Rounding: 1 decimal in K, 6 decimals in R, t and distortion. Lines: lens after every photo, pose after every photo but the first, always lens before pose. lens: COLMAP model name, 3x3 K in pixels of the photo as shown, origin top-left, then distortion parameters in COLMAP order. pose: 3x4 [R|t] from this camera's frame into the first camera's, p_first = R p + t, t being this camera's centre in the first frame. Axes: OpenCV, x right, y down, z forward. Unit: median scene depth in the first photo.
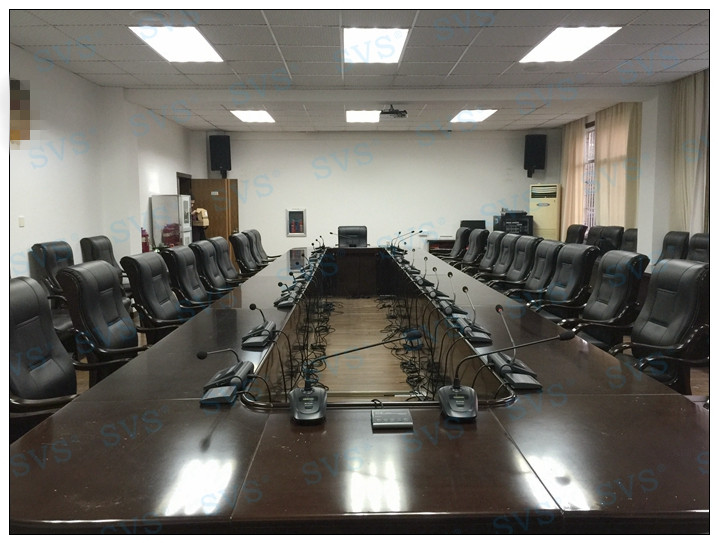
lens RADIAL K [[609.7, 0, 359.0], [0, 609.7, 271.5], [0, 0, 1]] dist [0.061541, -0.000234]
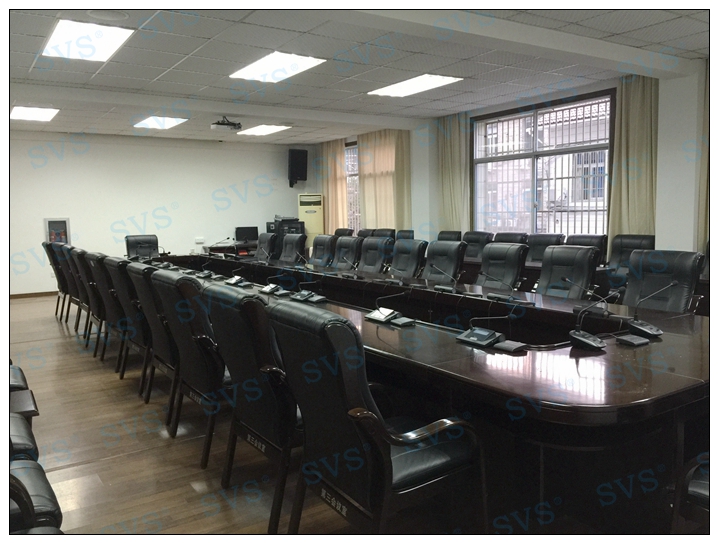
lens RADIAL K [[609.7, 0, 359.0], [0, 609.7, 271.5], [0, 0, 1]] dist [0.061541, -0.000234]
pose [[0.848468, -0.060441, 0.525784, -0.253987], [0.067362, 0.997711, 0.005988, 0.000261], [-0.524942, 0.030337, 0.850597, -0.001226]]
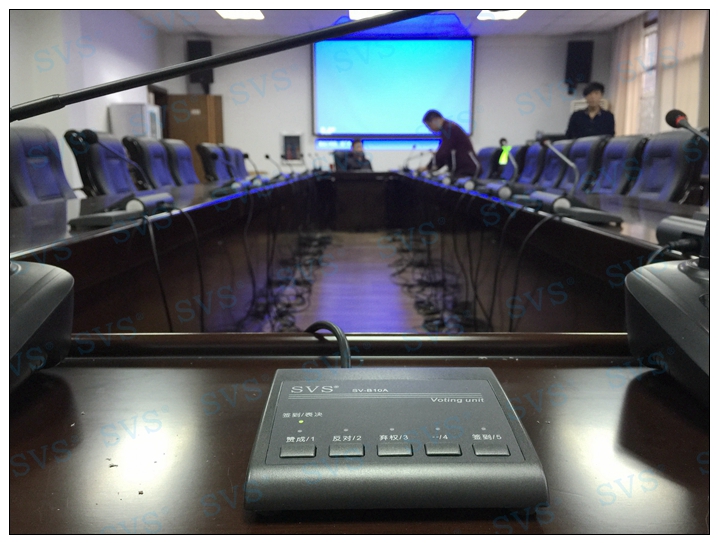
lens RADIAL K [[617.0, 0, 359.7], [0, 617.0, 291.3], [0, 0, 1]] dist [0.001453, 0.008187]
pose [[0.999818, 0.009665, -0.016432, 0.008684], [-0.007926, 0.994668, 0.102828, 0.034544], [0.017339, -0.102679, 0.994563, 0.154646]]
